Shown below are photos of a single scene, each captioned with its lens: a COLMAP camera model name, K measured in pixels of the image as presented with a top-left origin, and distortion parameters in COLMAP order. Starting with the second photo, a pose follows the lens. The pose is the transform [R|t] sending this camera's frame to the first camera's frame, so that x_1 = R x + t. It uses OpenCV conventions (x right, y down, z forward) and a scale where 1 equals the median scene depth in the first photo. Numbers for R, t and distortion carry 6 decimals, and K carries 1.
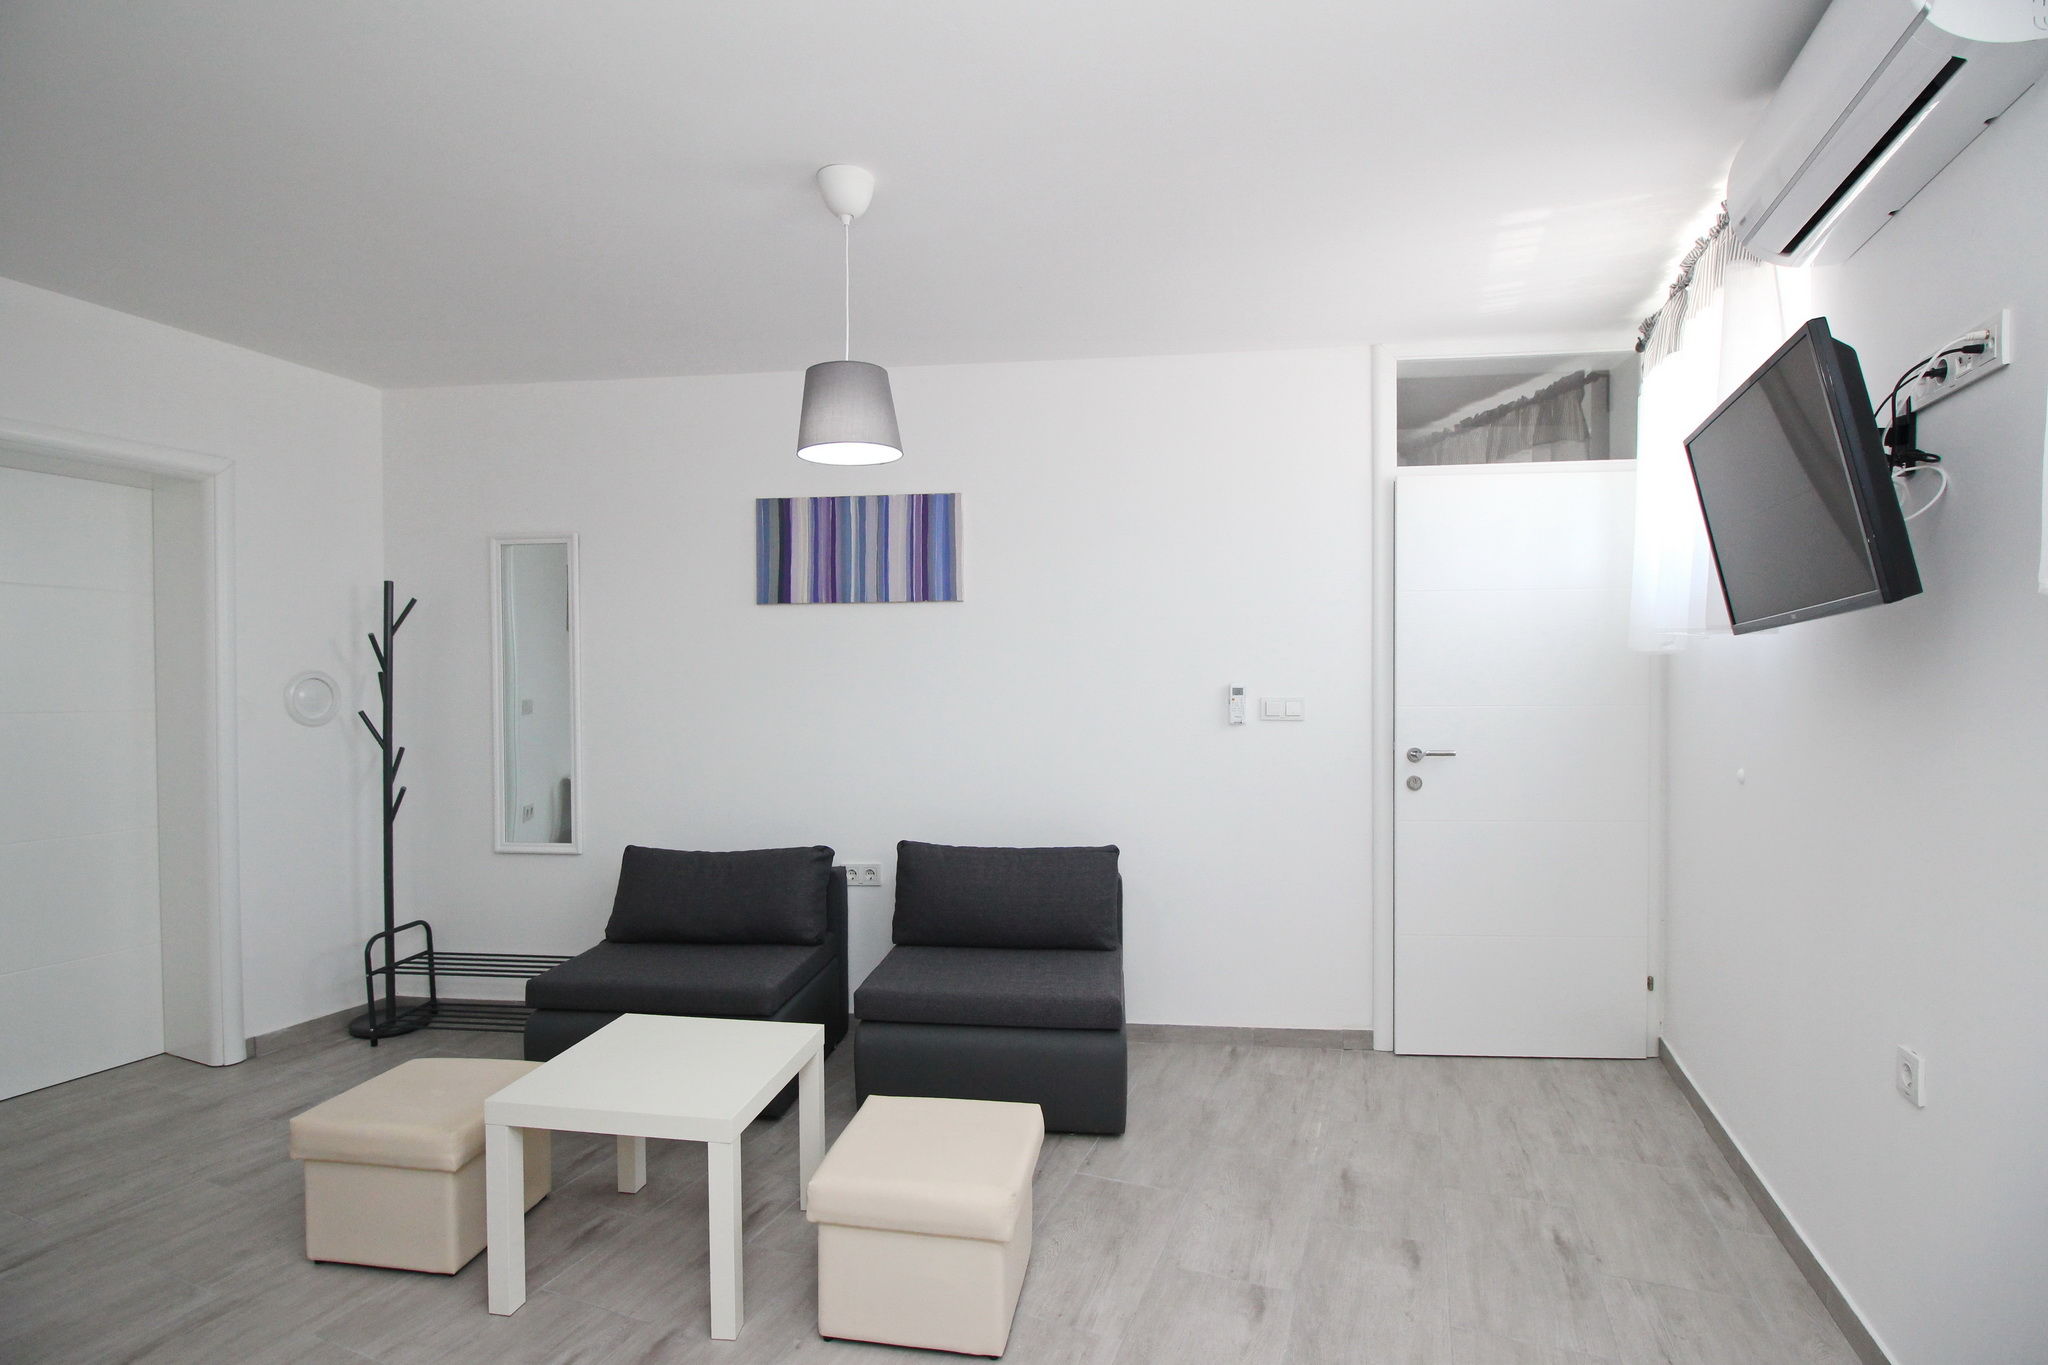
lens RADIAL K [[989.7, 0, 1017.1], [0, 989.7, 668.7], [0, 0, 1]] dist [0.001113, -0.010327]
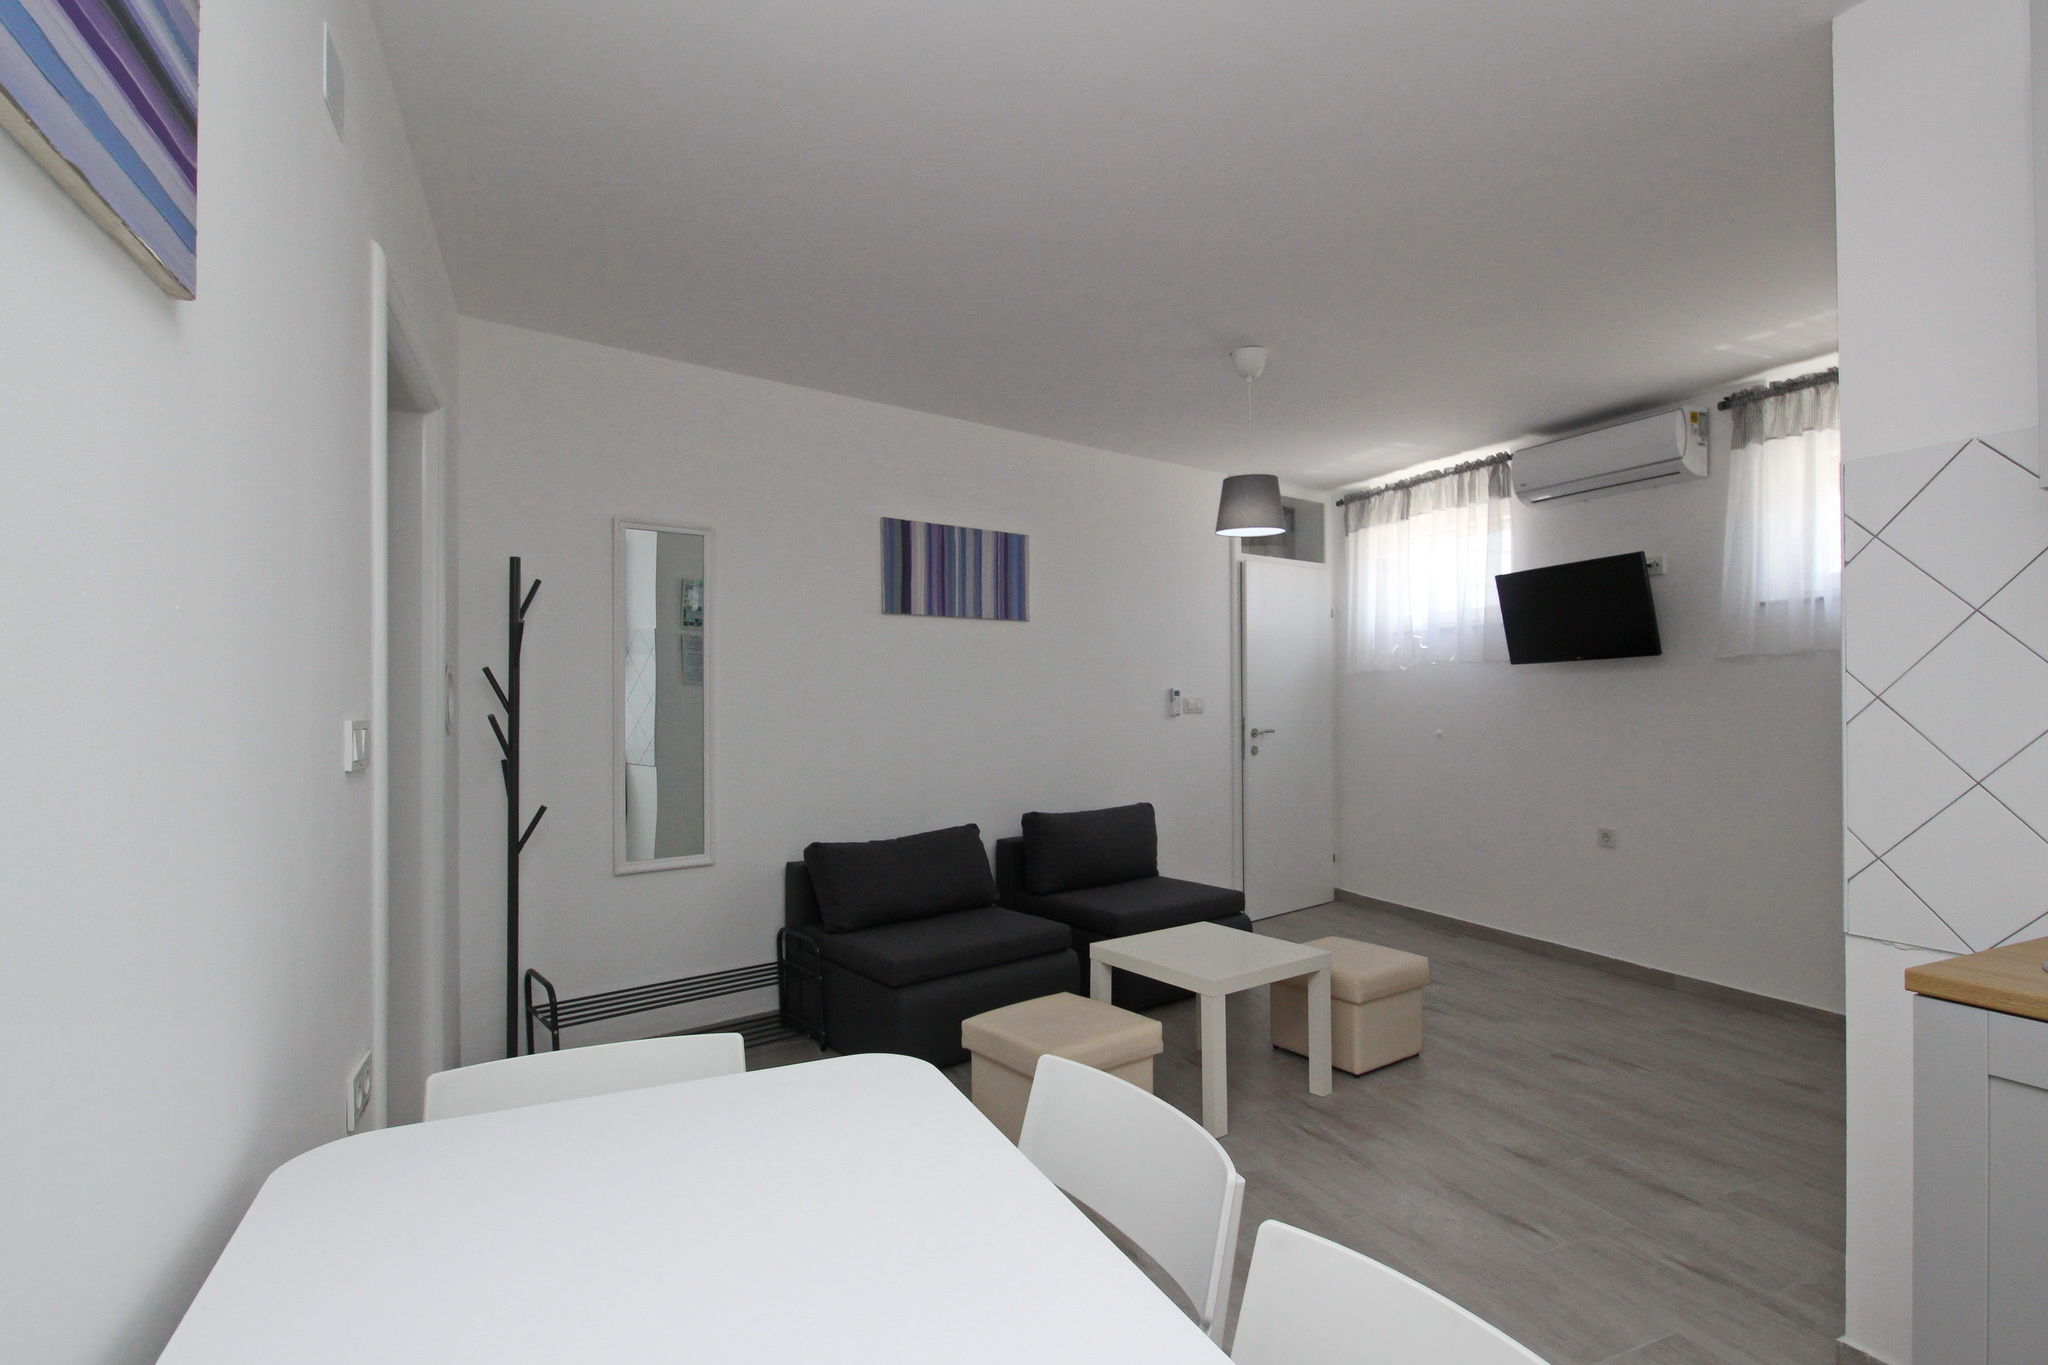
lens RADIAL K [[1044.6, 0, 1081.2], [0, 1044.6, 680.7], [0, 0, 1]] dist [0.139135, -0.000067]
pose [[0.667622, 0.013327, 0.744381, -0.994617], [-0.007417, 0.999909, -0.011250, 0.021451], [-0.744463, 0.001990, 0.667661, 0.059662]]
